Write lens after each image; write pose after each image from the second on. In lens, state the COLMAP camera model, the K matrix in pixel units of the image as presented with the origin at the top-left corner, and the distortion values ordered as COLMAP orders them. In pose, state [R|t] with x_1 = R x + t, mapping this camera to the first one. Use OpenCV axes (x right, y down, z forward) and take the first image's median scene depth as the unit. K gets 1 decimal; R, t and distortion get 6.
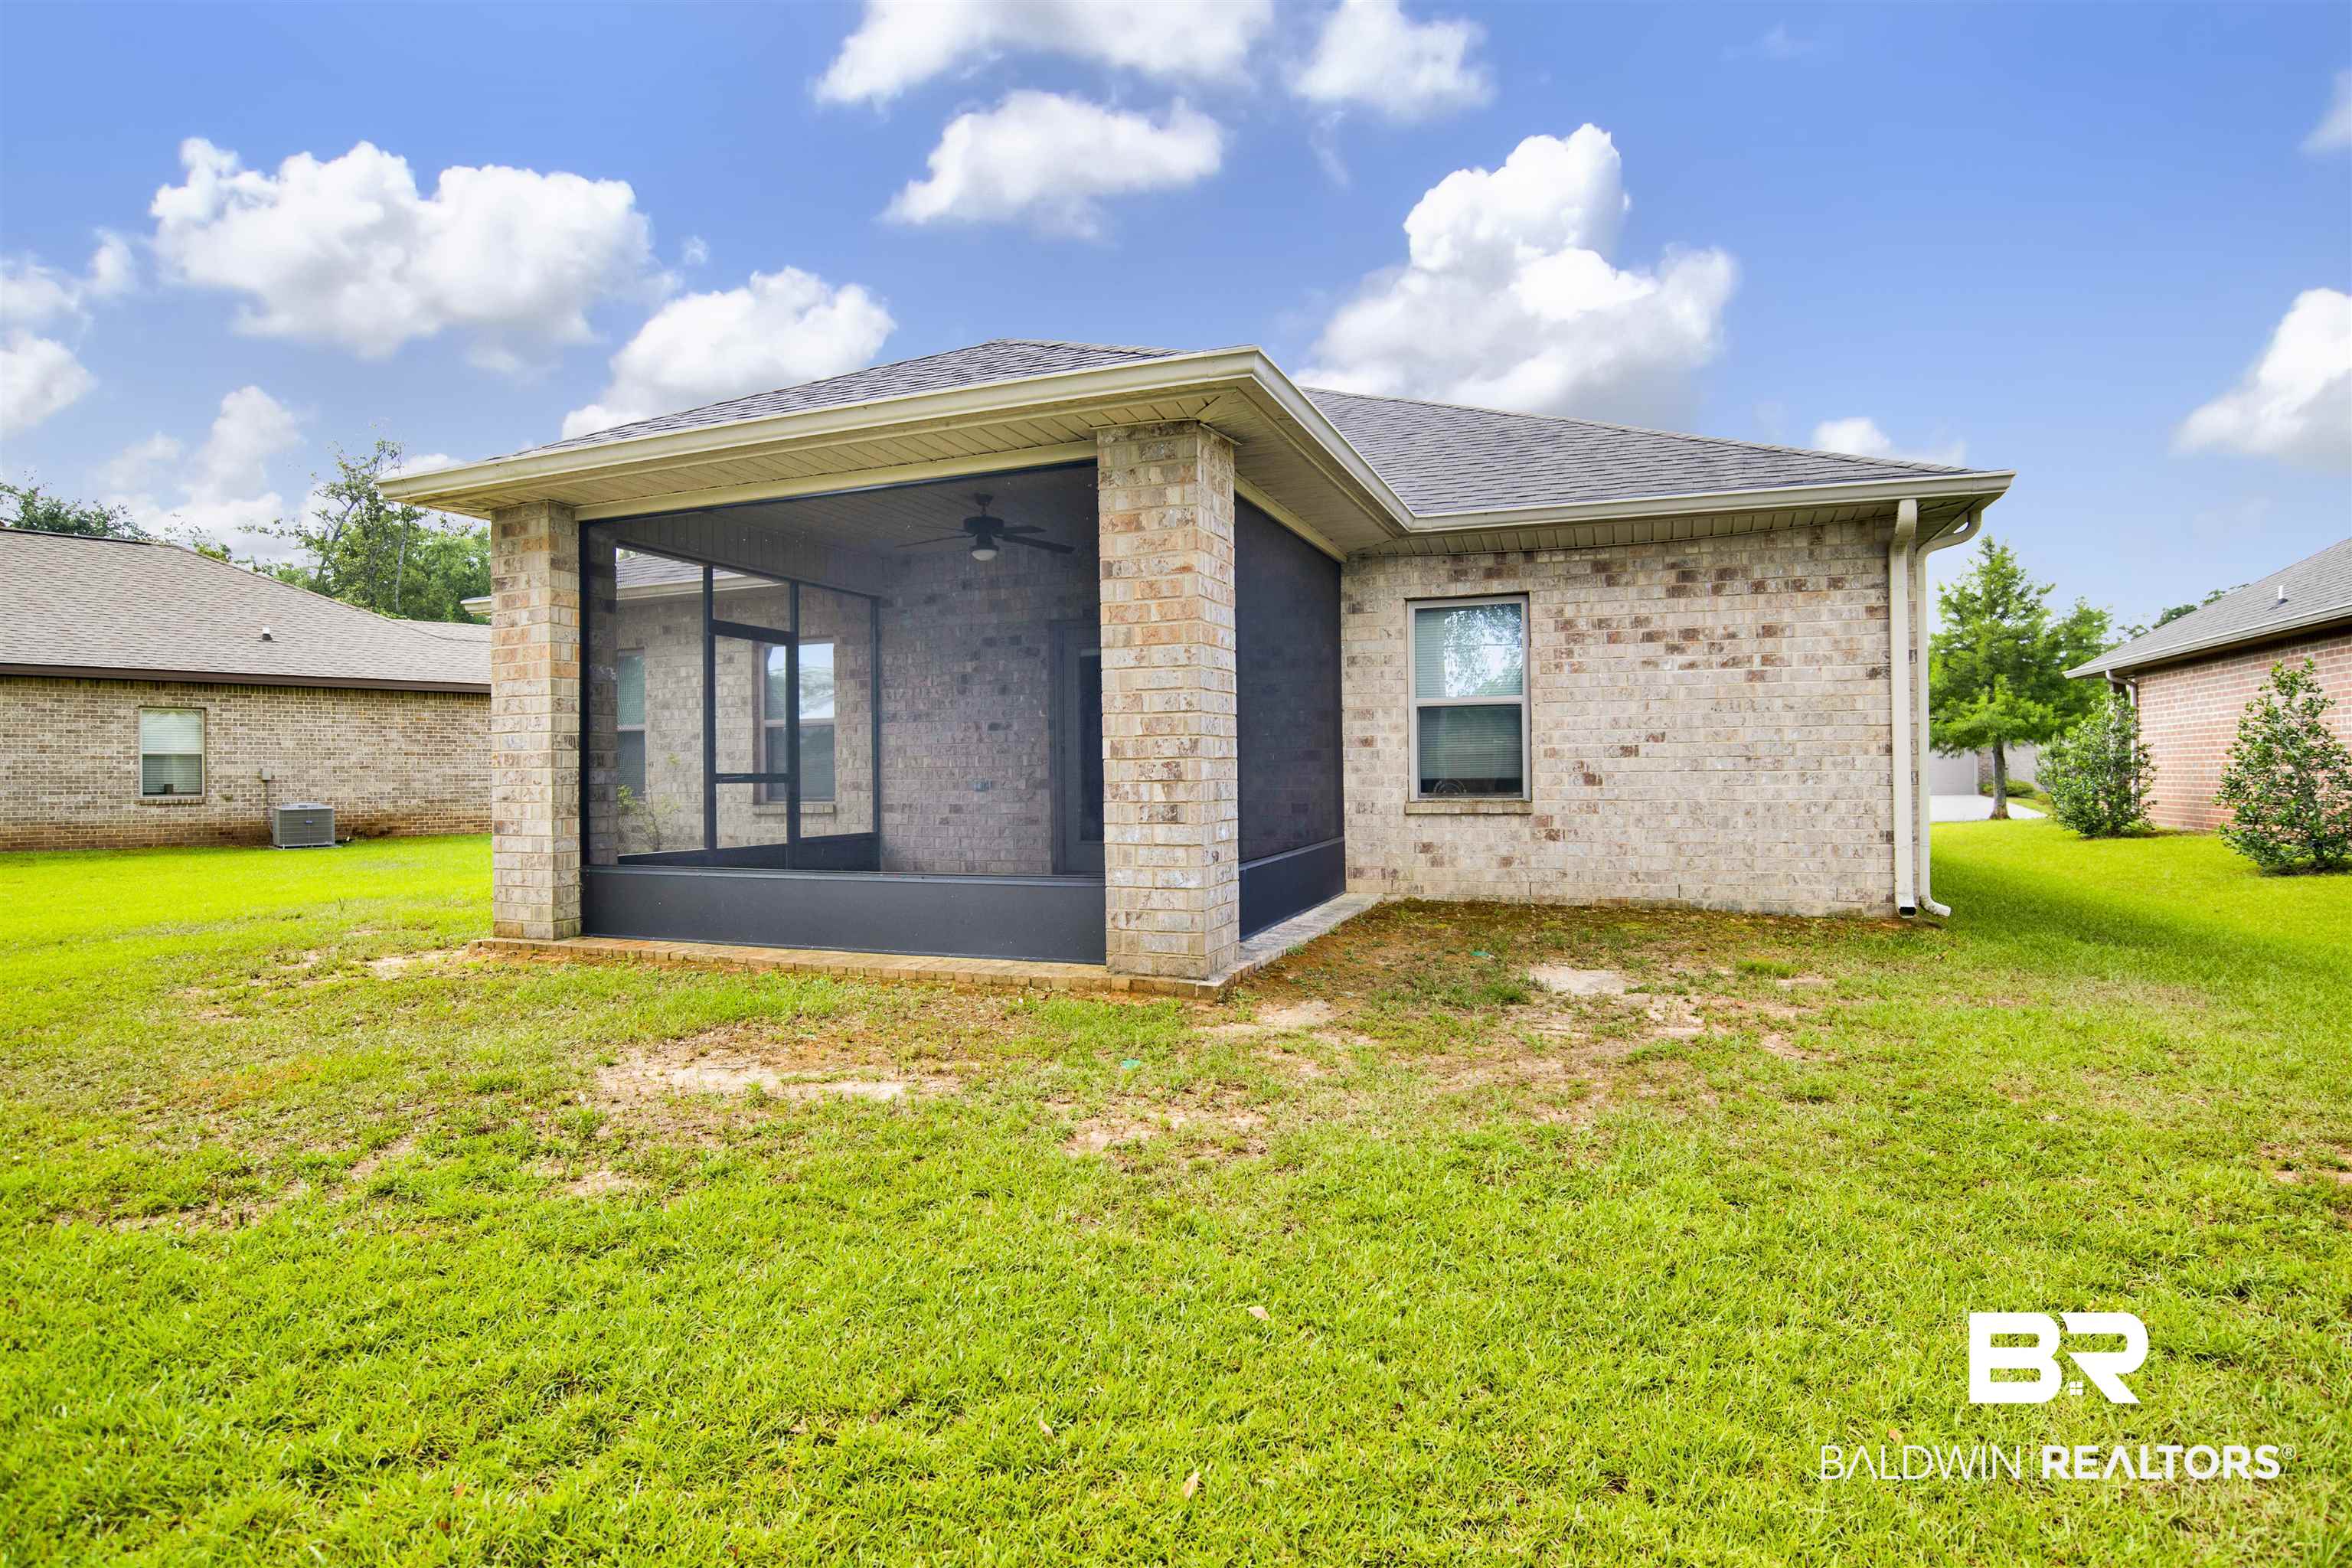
lens RADIAL K [[1221.2, 0, 1181.7], [0, 1221.2, 773.0], [0, 0, 1]] dist [-0.062107, 0.016881]
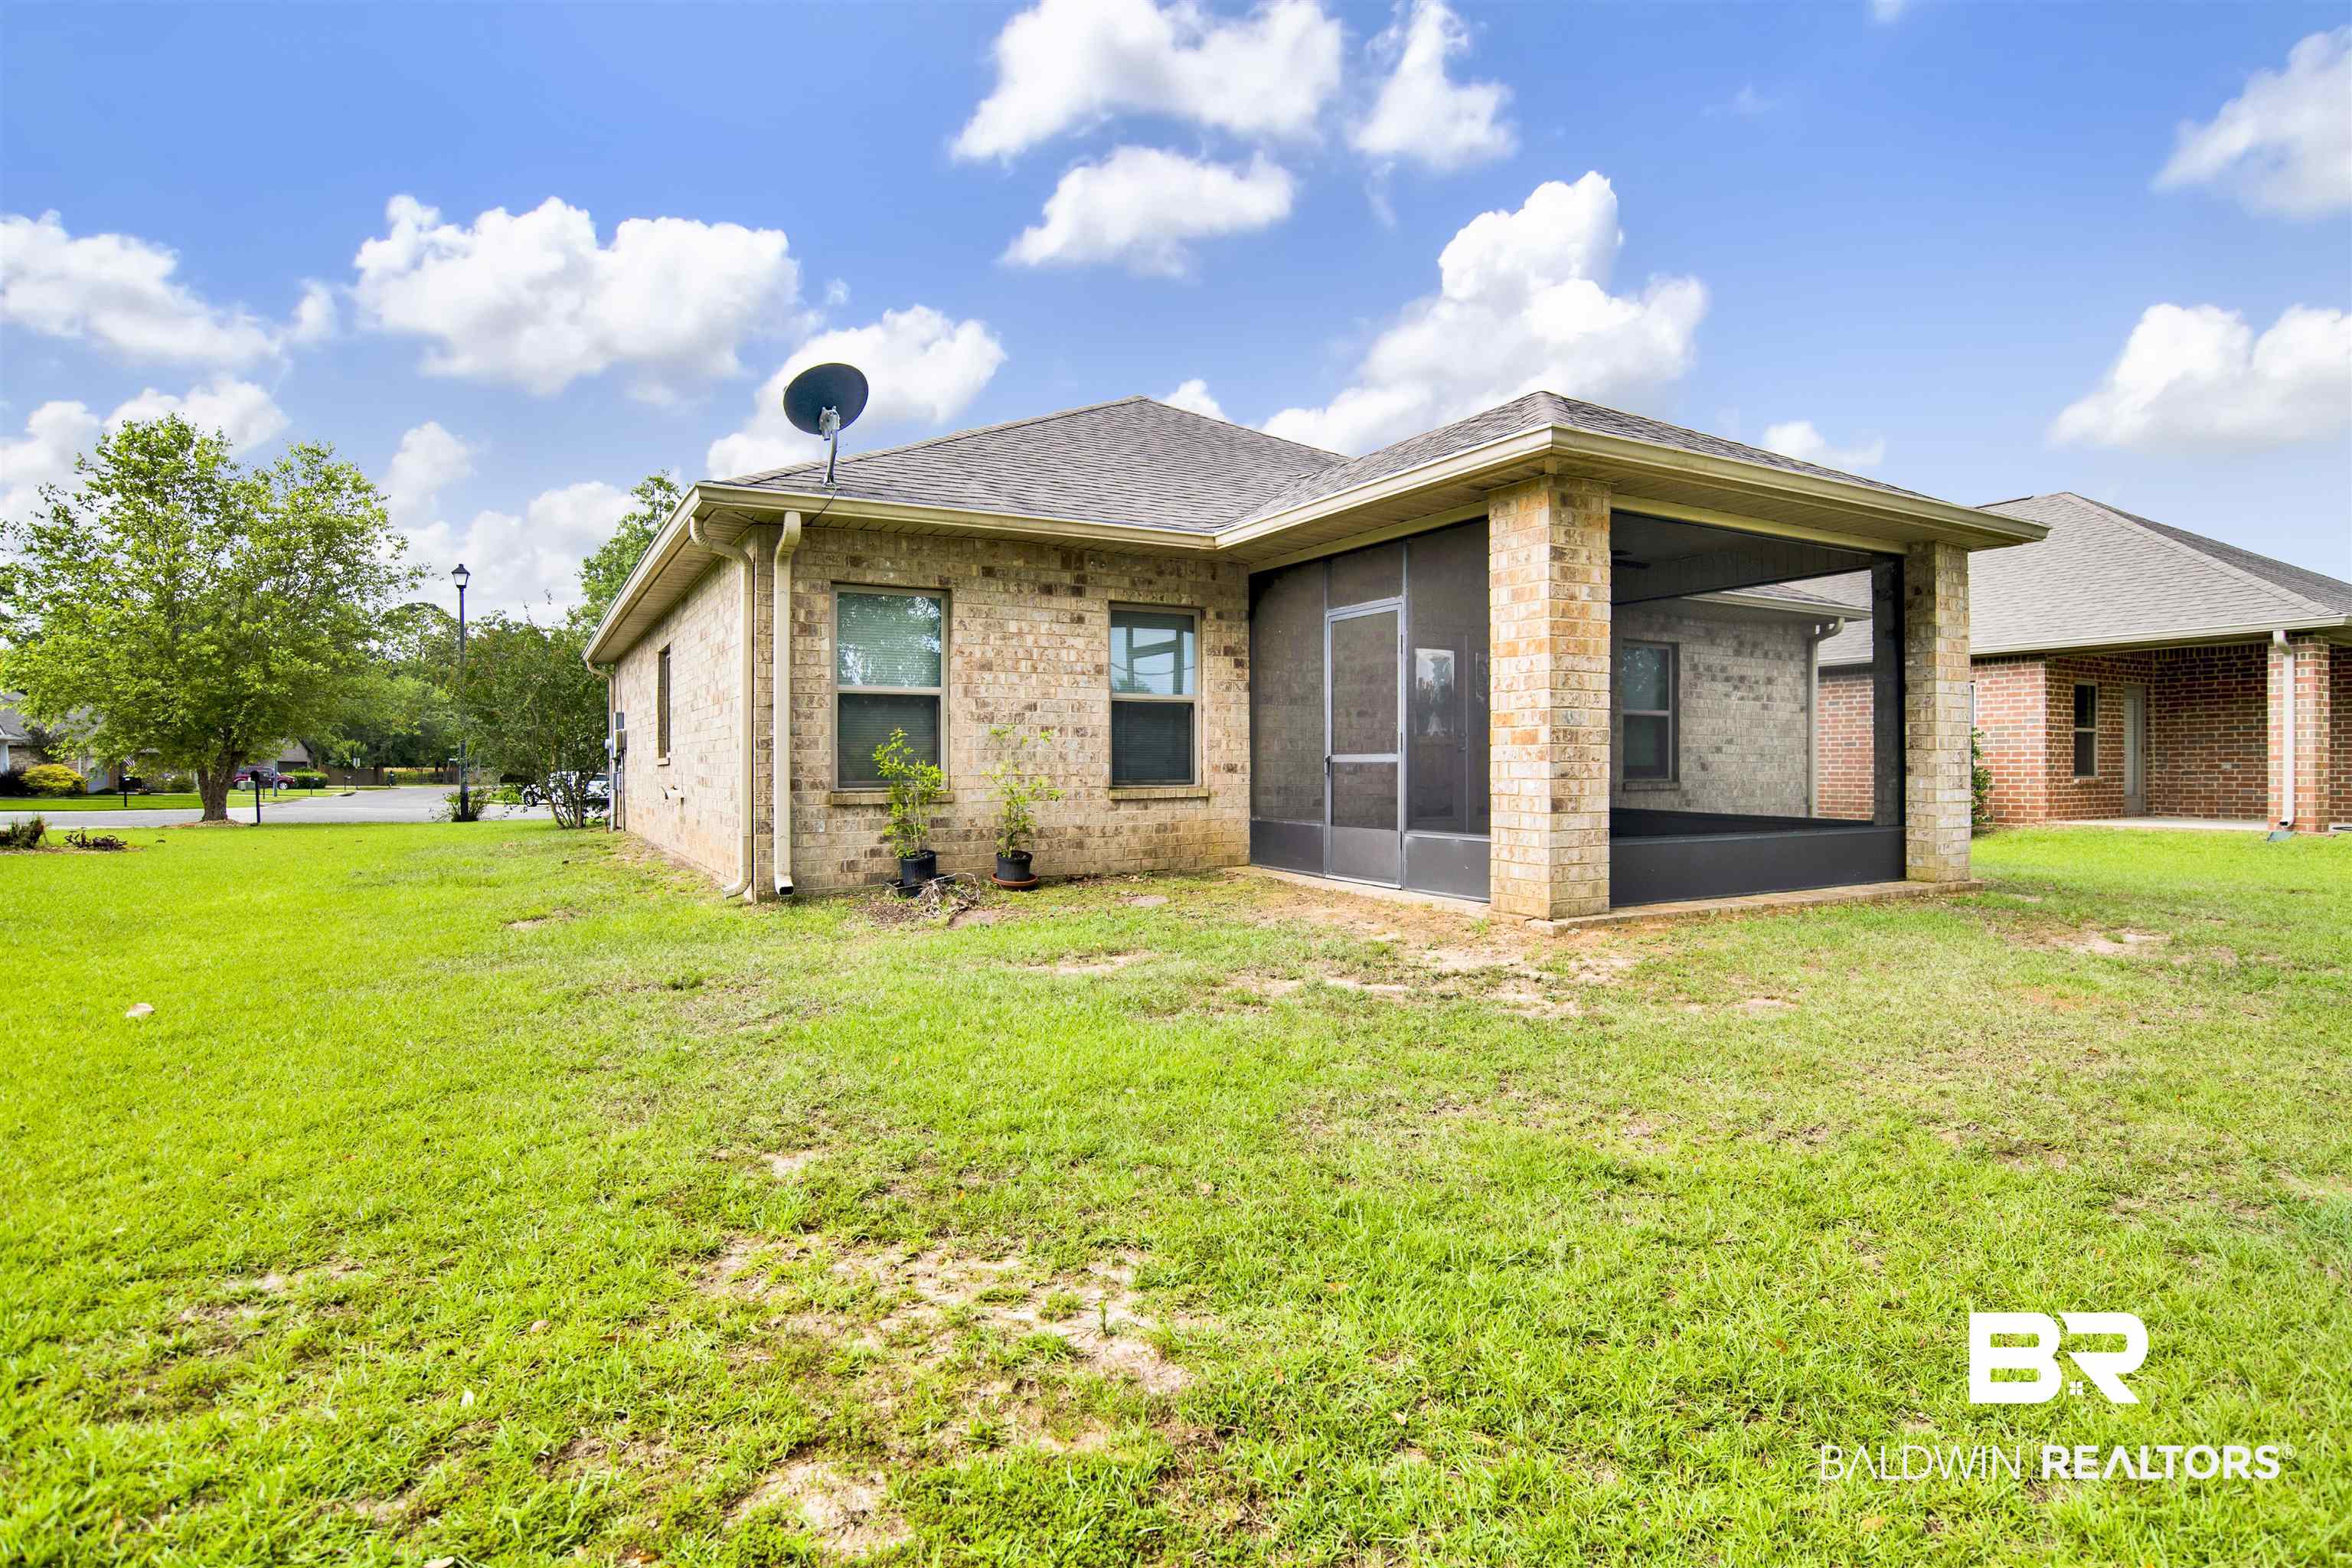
lens RADIAL K [[1221.2, 0, 1179.7], [0, 1221.2, 782.8], [0, 0, 1]] dist [-0.062107, 0.016881]
pose [[0.642322, -0.000974, 0.766435, -1.214200], [-0.007478, 0.999944, 0.007537, 0.017833], [-0.766399, -0.010573, 0.642278, 0.484309]]
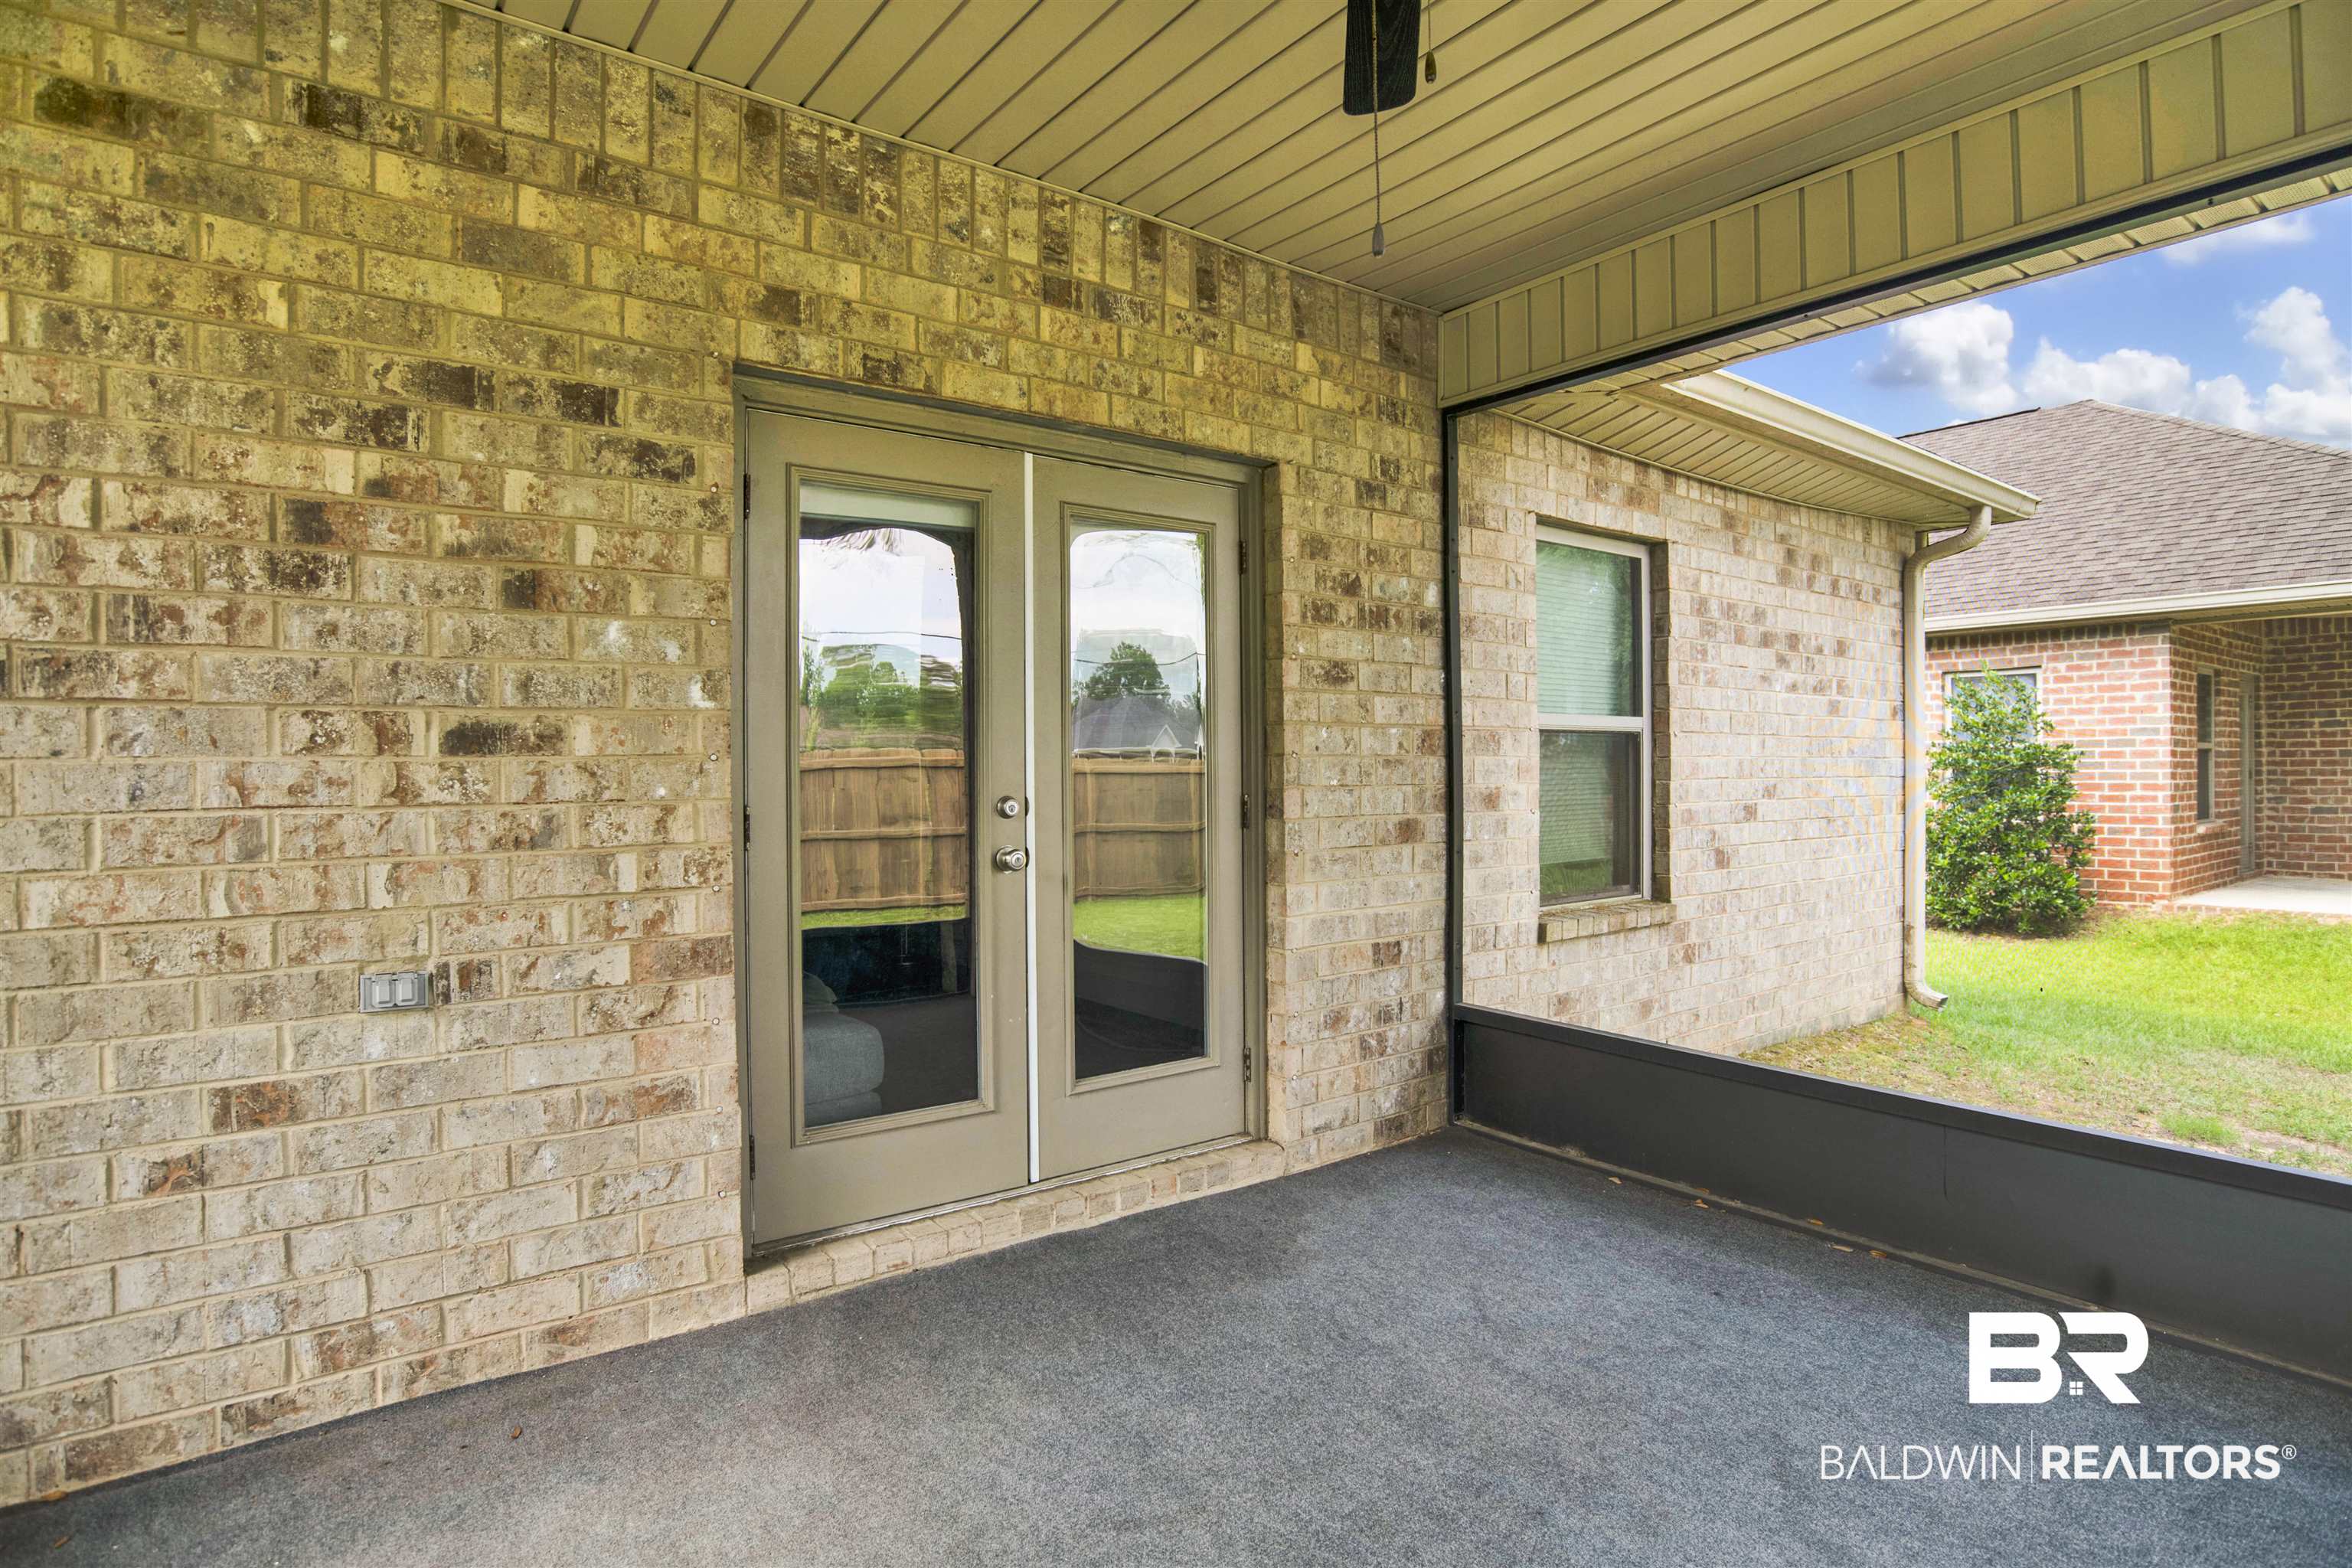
lens RADIAL K [[1221.2, 0, 1182.7], [0, 1221.2, 777.3], [0, 0, 1]] dist [-0.062107, 0.016881]
pose [[0.533537, 0.000689, 0.845776, -0.313749], [-0.000246, 1.000000, -0.000659, -0.033799], [-0.845777, 0.000143, 0.533537, 0.847452]]
